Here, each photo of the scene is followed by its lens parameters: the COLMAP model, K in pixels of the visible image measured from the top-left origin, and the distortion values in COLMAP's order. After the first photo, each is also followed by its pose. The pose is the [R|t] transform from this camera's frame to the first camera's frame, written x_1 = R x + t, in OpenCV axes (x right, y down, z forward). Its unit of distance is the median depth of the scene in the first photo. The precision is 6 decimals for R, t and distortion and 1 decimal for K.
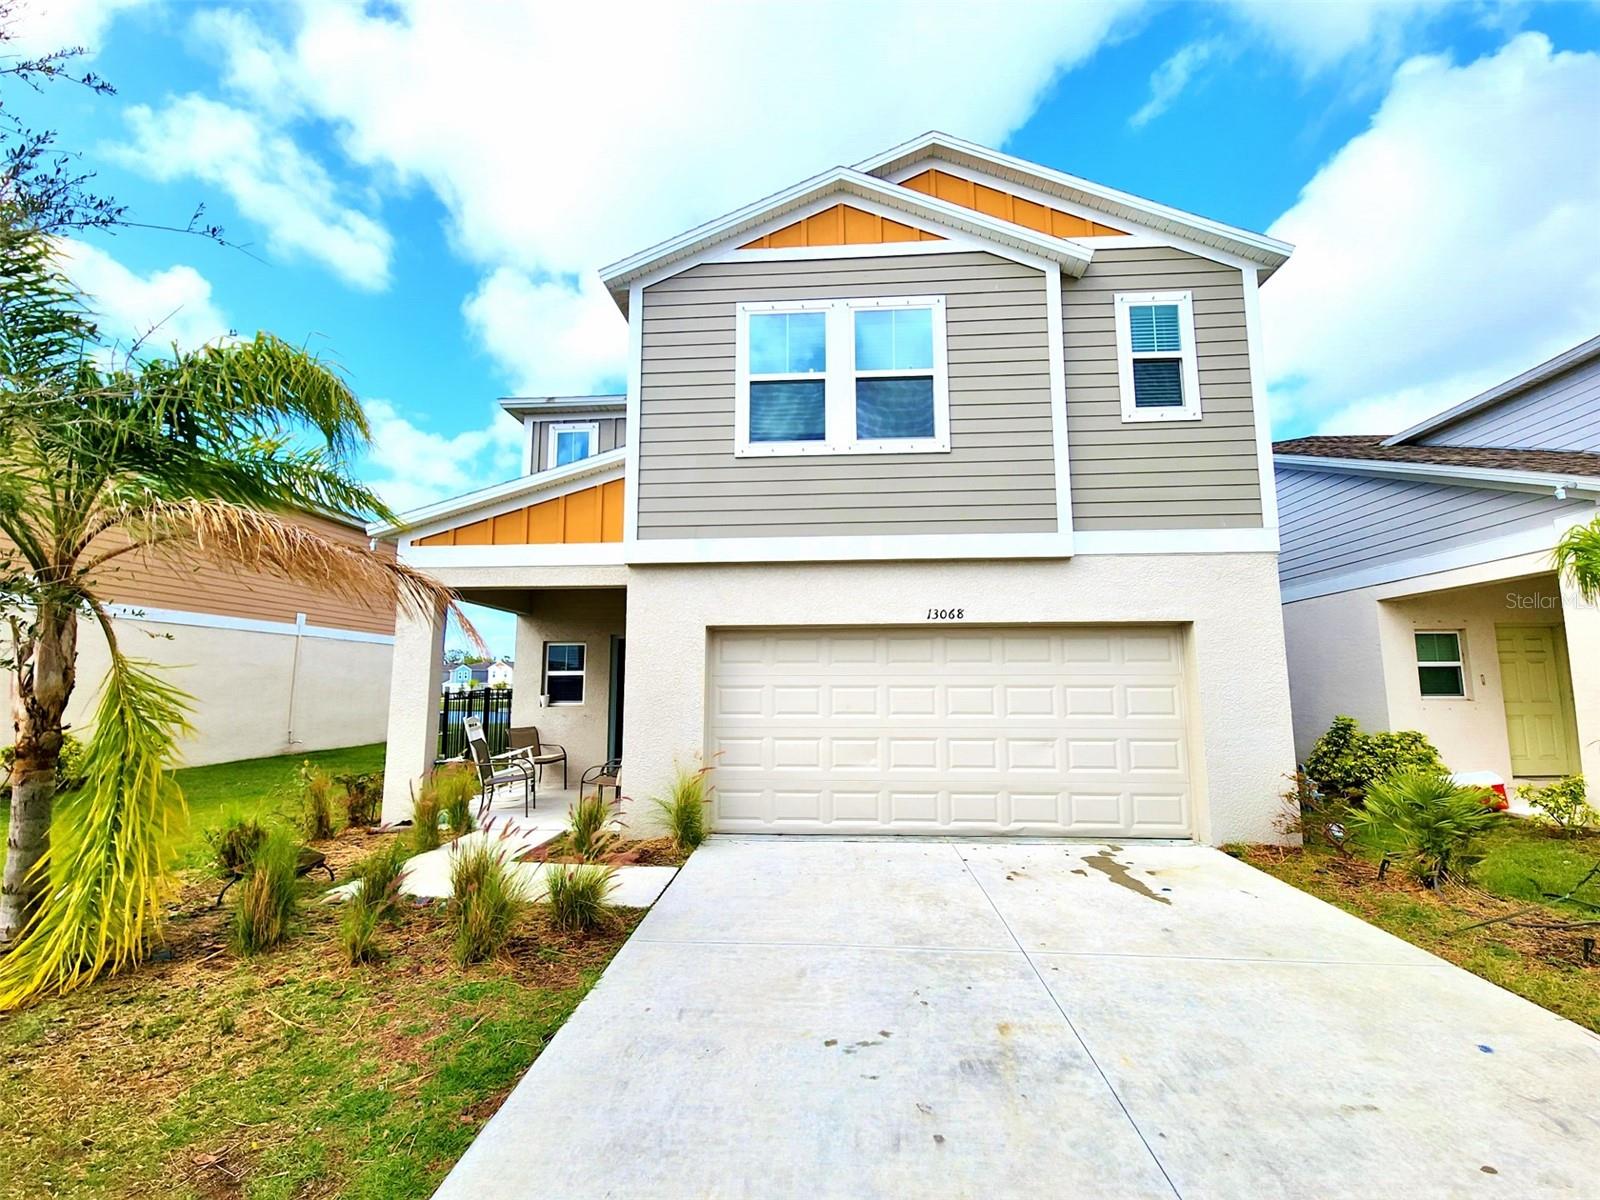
lens RADIAL K [[661.2, 0, 809.0], [0, 661.2, 617.4], [0, 0, 1]] dist [0.017731, -0.011047]
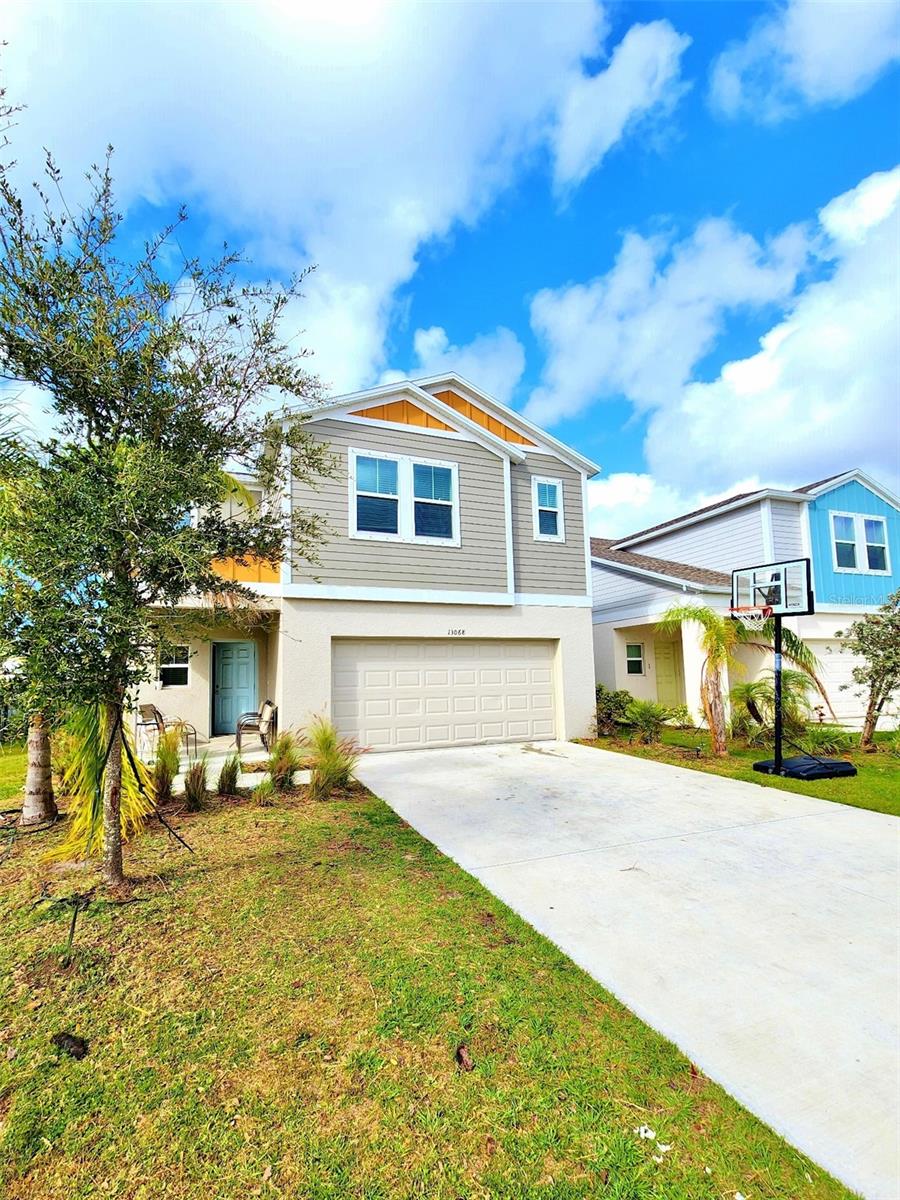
lens RADIAL K [[495.9, 0, 444.9], [0, 495.9, 645.4], [0, 0, 1]] dist [0.017731, -0.011047]
pose [[0.905494, 0.011719, 0.424197, -0.425447], [-0.026892, 0.999194, 0.029799, -0.008890], [-0.423506, -0.038390, 0.905080, -0.284174]]
